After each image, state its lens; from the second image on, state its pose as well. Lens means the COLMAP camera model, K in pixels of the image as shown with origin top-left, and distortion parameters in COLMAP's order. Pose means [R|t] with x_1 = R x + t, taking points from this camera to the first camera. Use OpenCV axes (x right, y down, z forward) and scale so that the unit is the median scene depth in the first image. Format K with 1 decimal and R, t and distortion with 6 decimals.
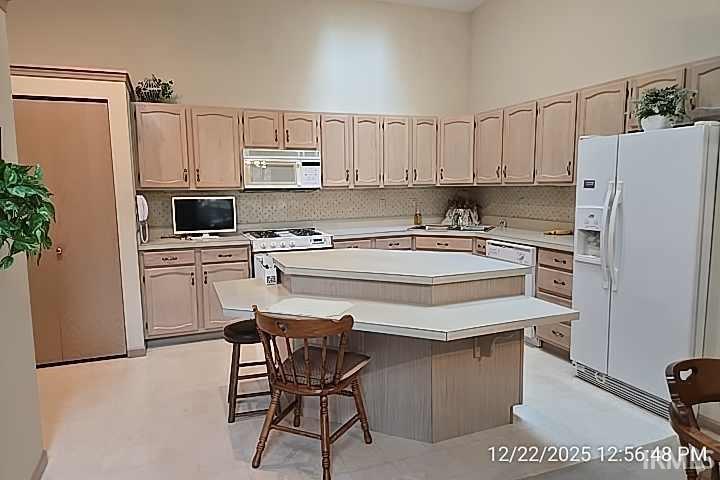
lens RADIAL K [[488.9, 0, 358.1], [0, 488.9, 241.0], [0, 0, 1]] dist [0.055322, -0.020016]
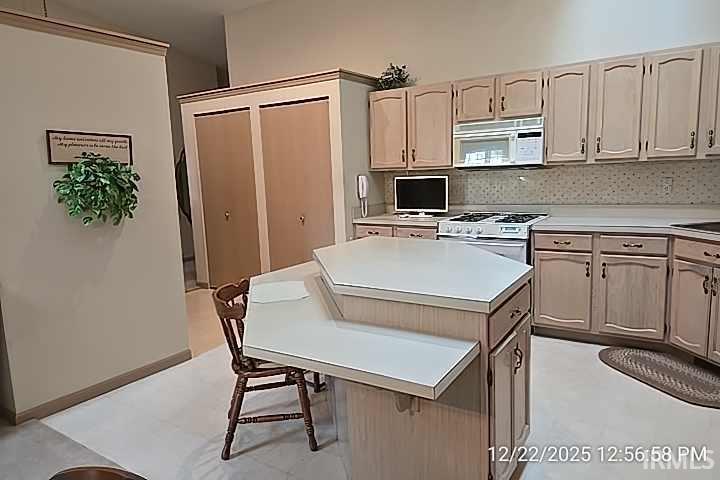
lens RADIAL K [[488.9, 0, 362.7], [0, 488.9, 242.3], [0, 0, 1]] dist [0.055322, -0.020016]
pose [[0.562326, 0.112233, -0.819264, 0.453402], [-0.064063, 0.993682, 0.092155, -0.038900], [0.824430, 0.000663, 0.565963, 0.318880]]
